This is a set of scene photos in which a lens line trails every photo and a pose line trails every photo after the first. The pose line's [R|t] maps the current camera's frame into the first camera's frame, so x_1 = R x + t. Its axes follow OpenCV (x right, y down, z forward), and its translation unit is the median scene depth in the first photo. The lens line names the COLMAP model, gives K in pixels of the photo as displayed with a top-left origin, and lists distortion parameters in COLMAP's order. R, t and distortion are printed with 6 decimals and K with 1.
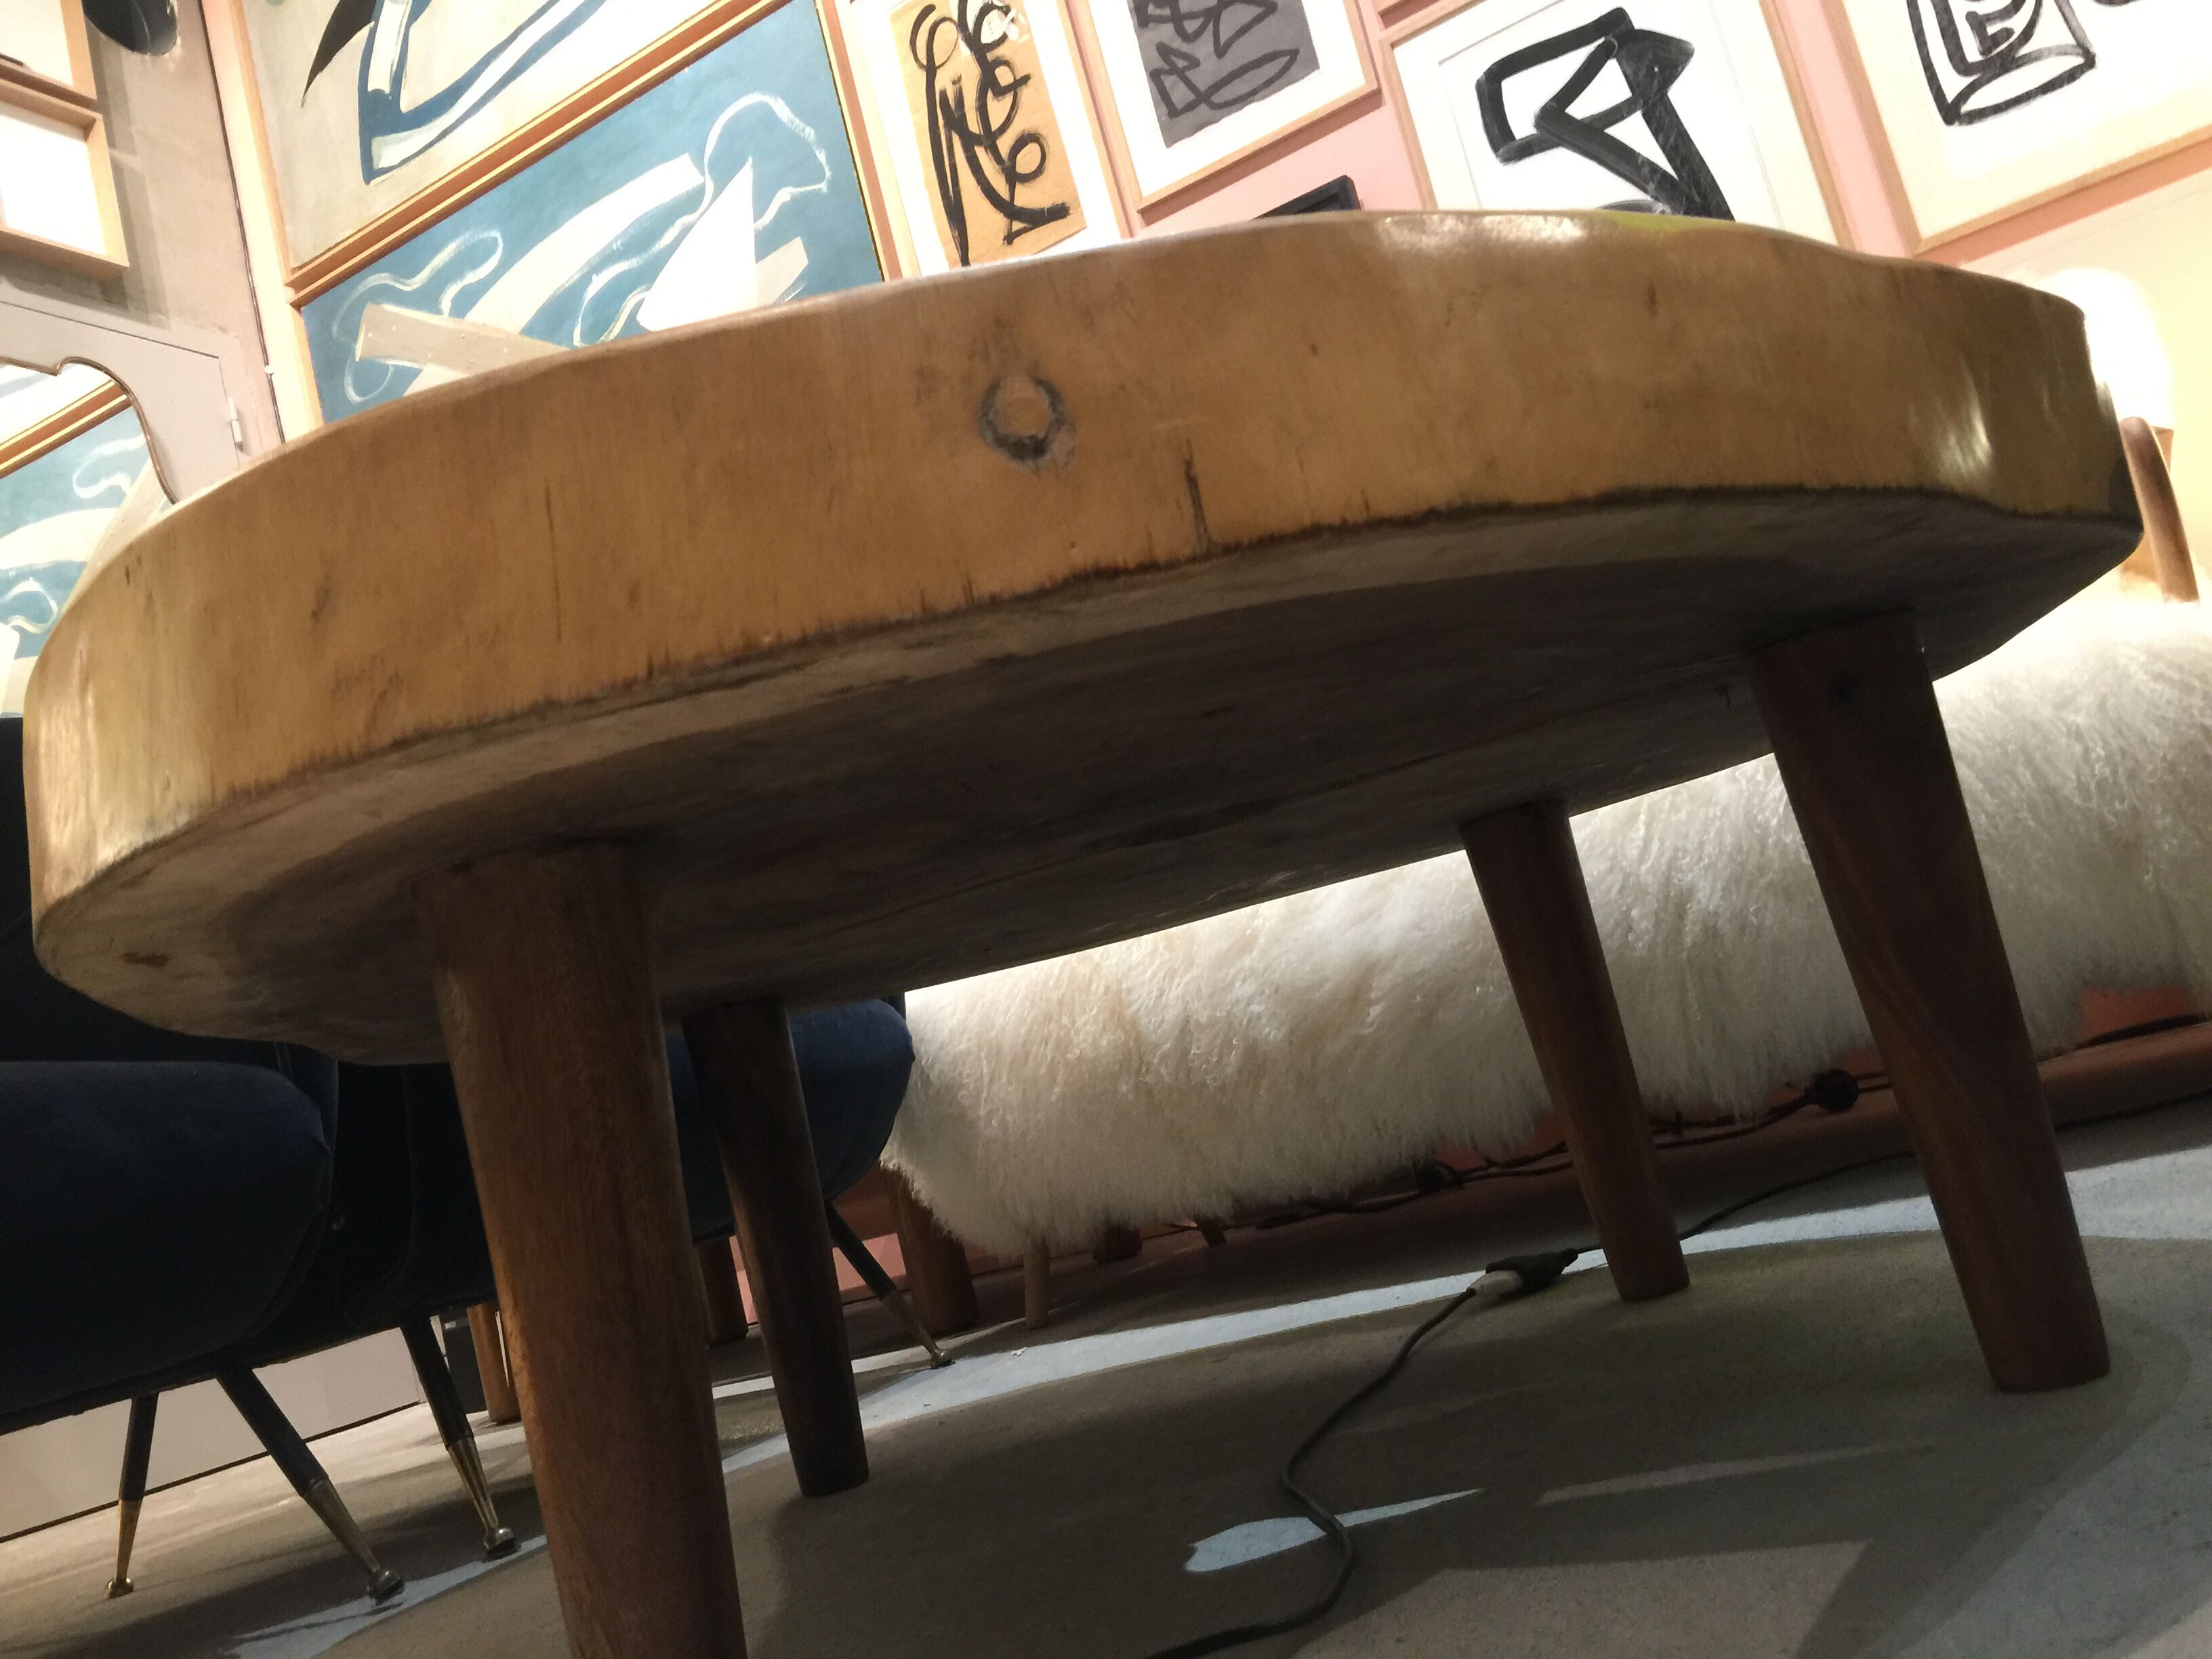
lens RADIAL K [[1875.3, 0, 1097.7], [0, 1875.3, 840.1], [0, 0, 1]] dist [0.083696, -0.134663]
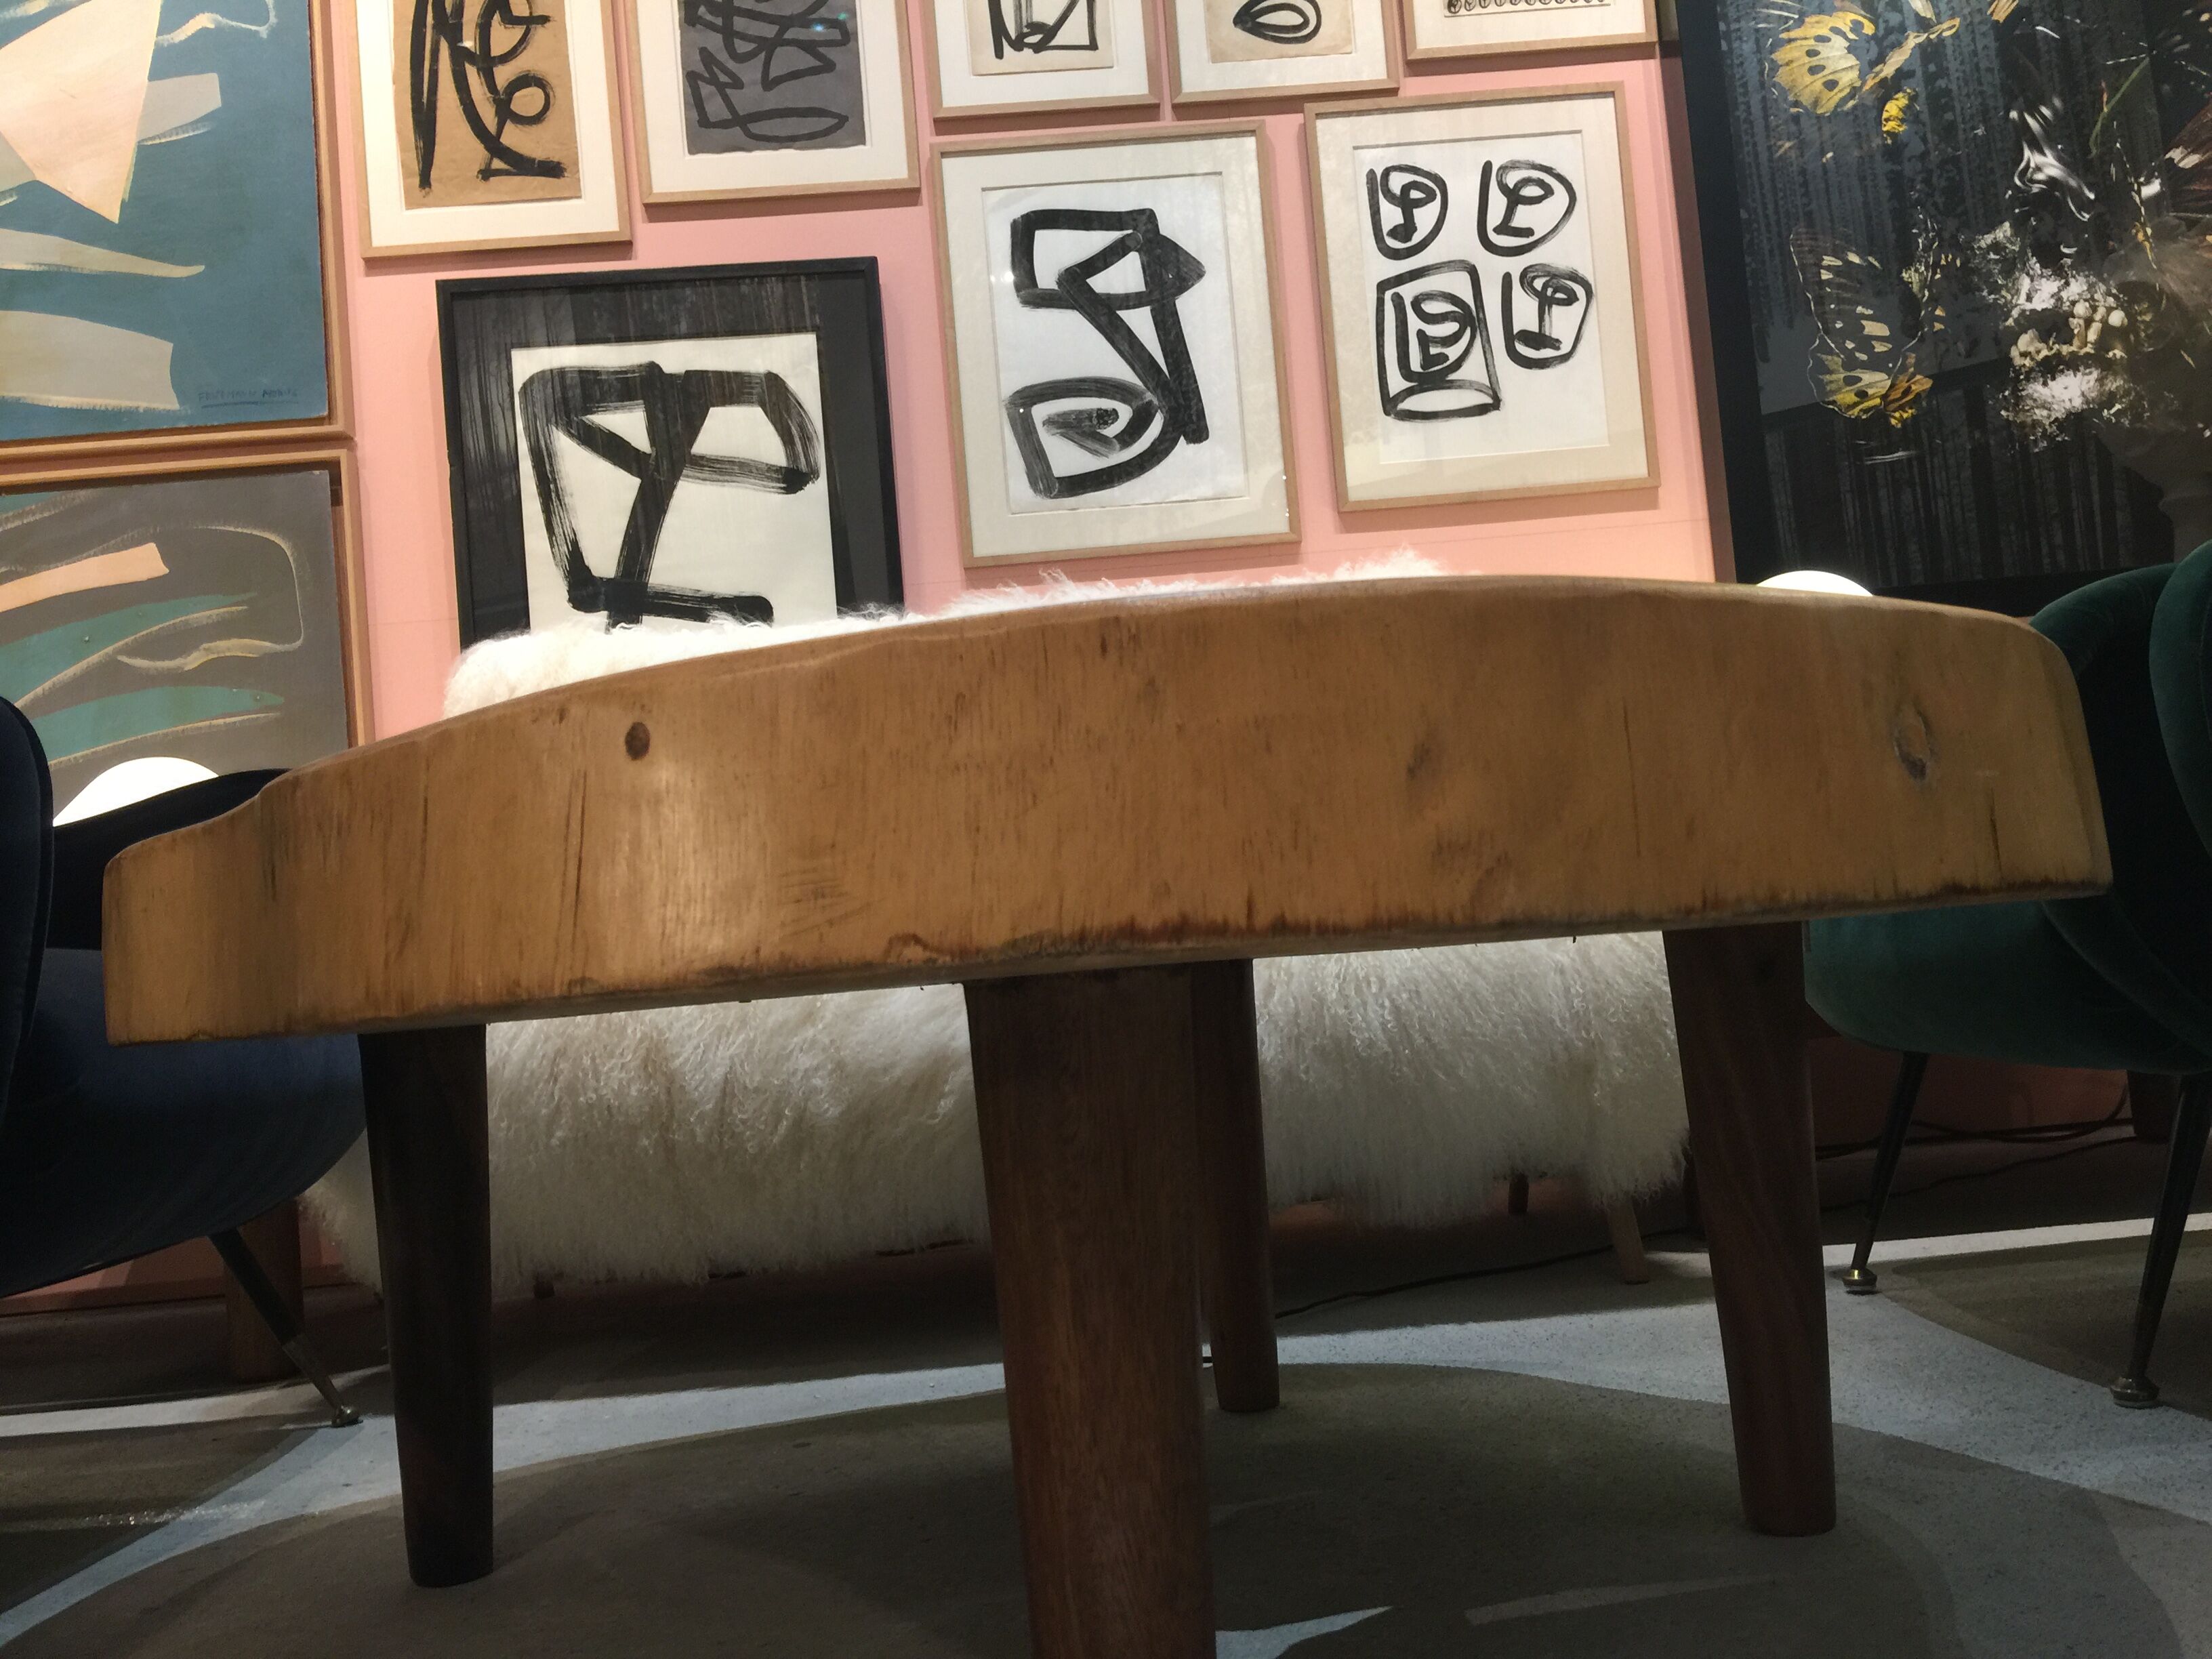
lens RADIAL K [[1875.3, 0, 1123.3], [0, 1875.3, 840.5], [0, 0, 1]] dist [0.083696, -0.134663]
pose [[0.839661, 0.204806, 0.503015, -0.286258], [-0.195229, 0.978086, -0.072348, 0.004996], [-0.506809, -0.037455, 0.861244, 0.062793]]
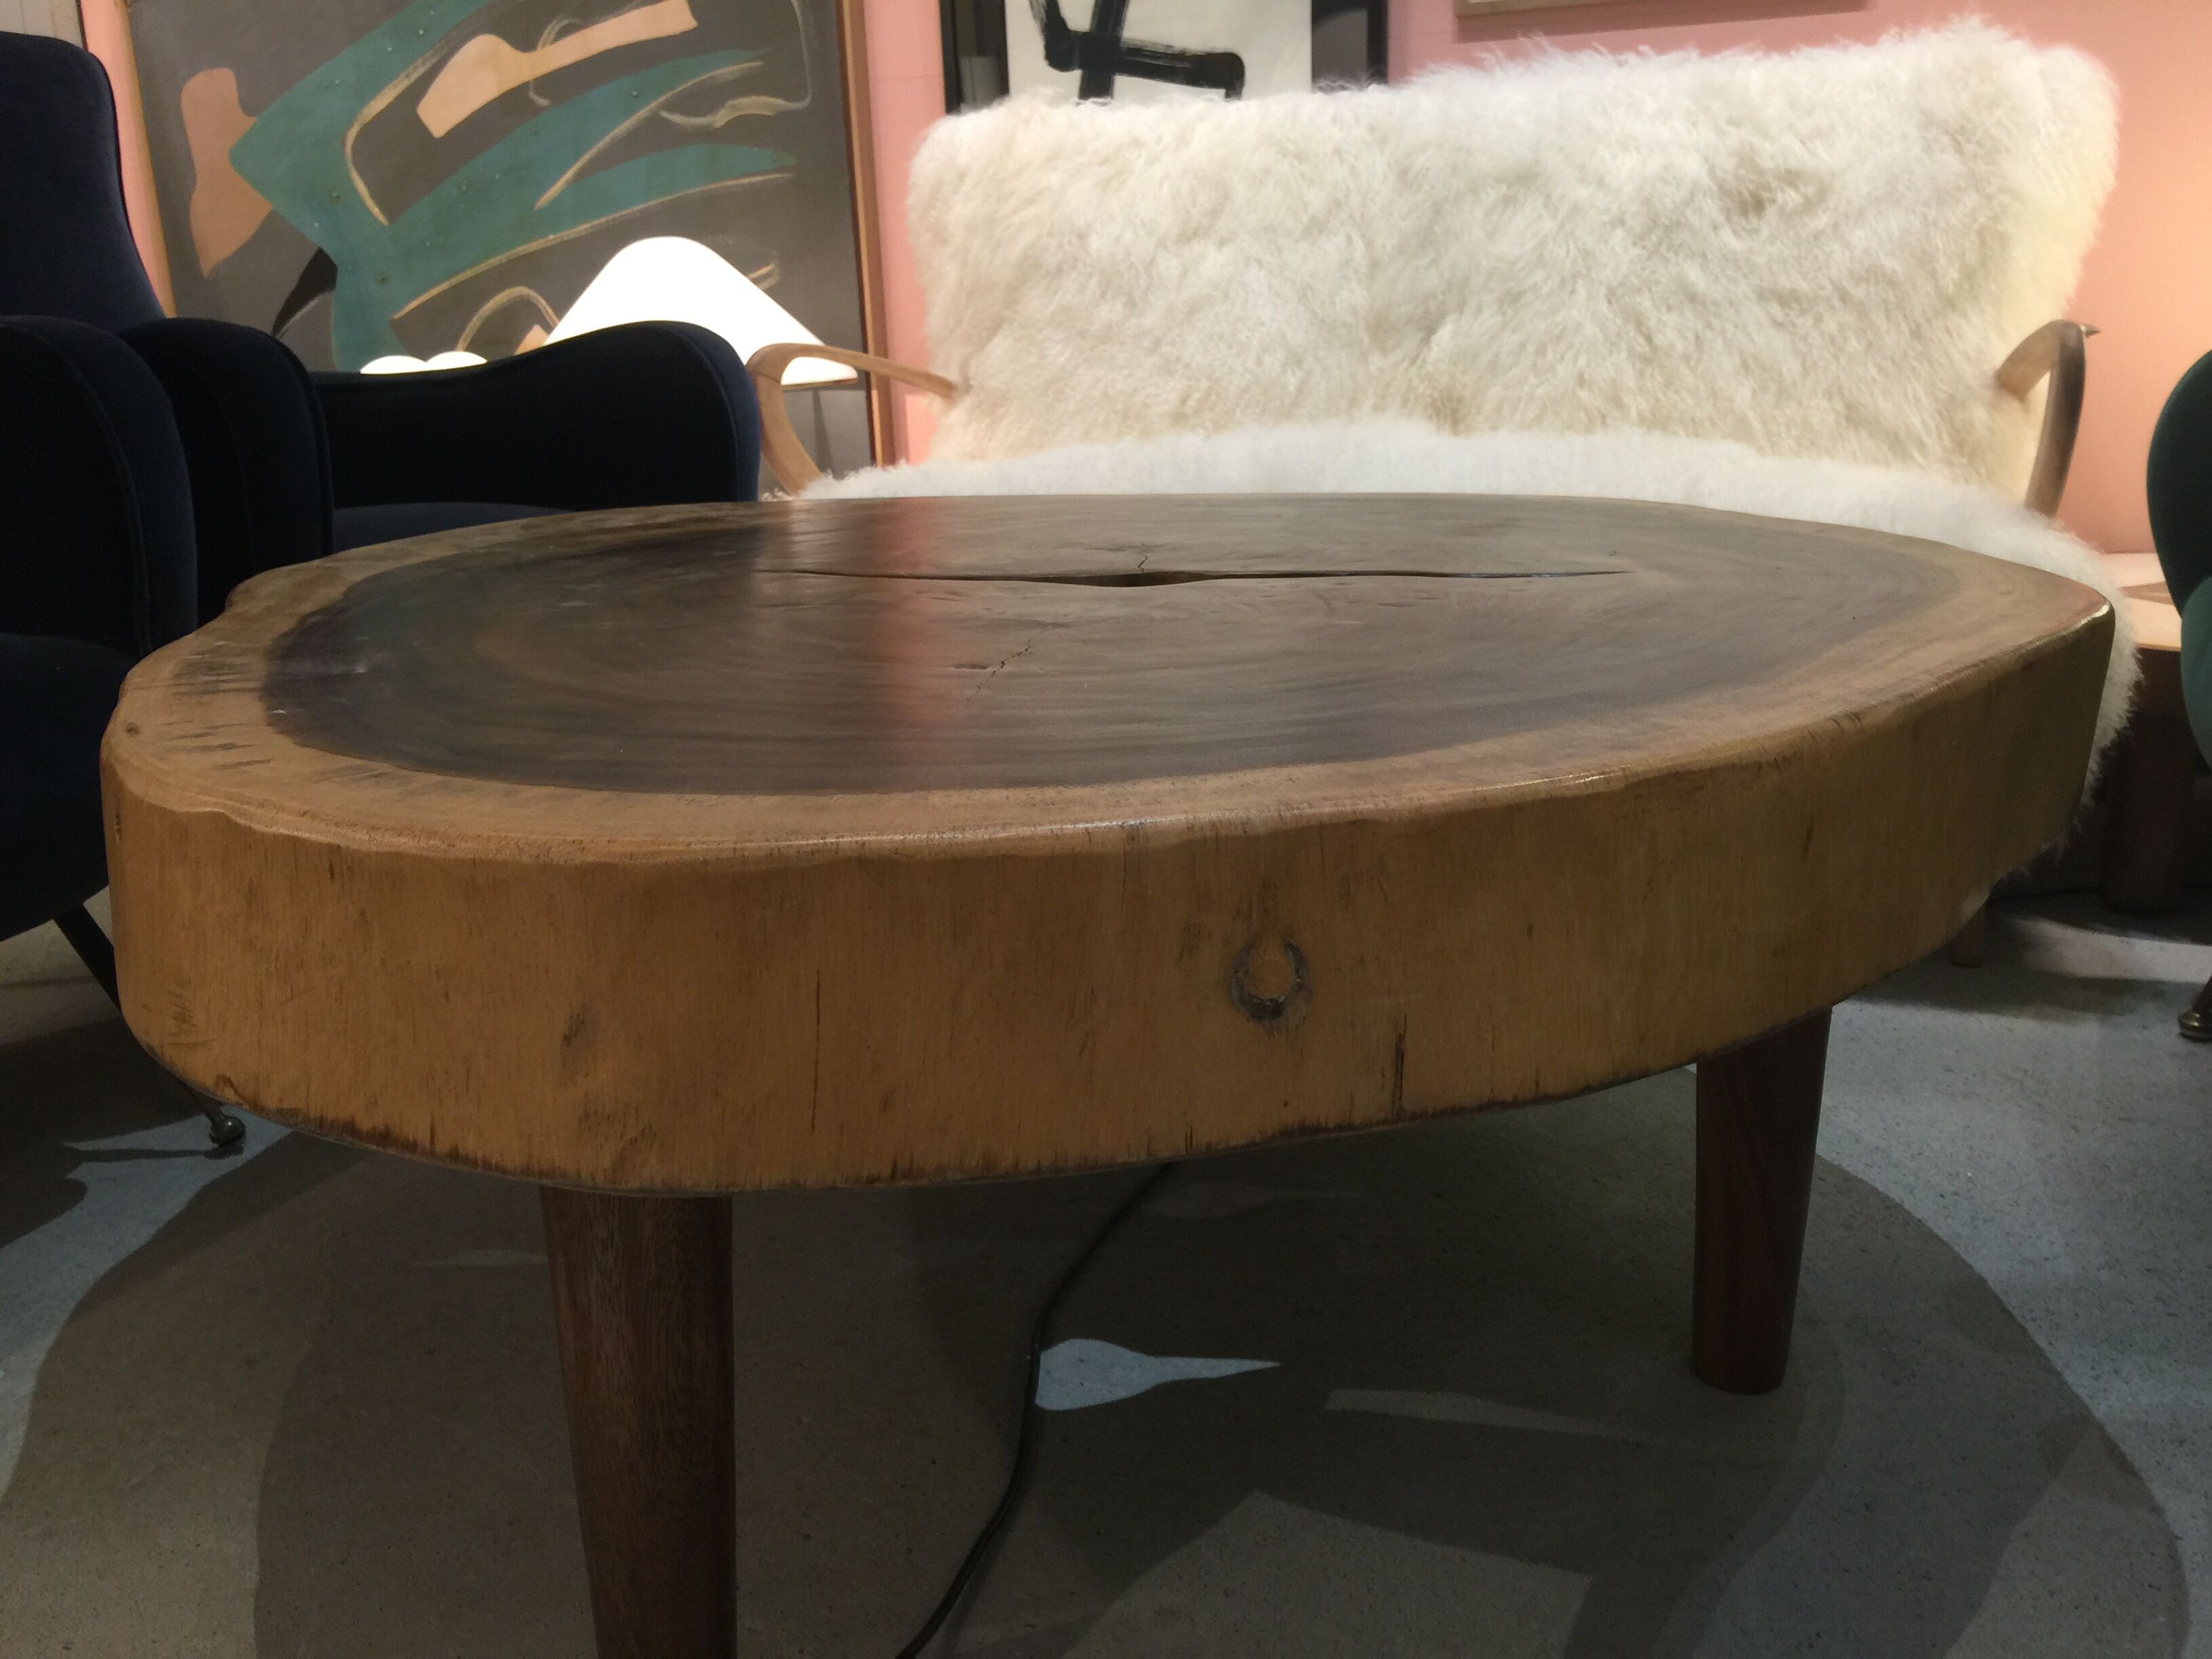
lens RADIAL K [[1875.3, 0, 1126.7], [0, 1875.3, 838.4], [0, 0, 1]] dist [0.083696, -0.134663]
pose [[0.964233, 0.164563, 0.207782, -0.097519], [-0.231426, 0.904861, 0.357307, -0.182458], [-0.129215, -0.392613, 0.910581, 0.018556]]
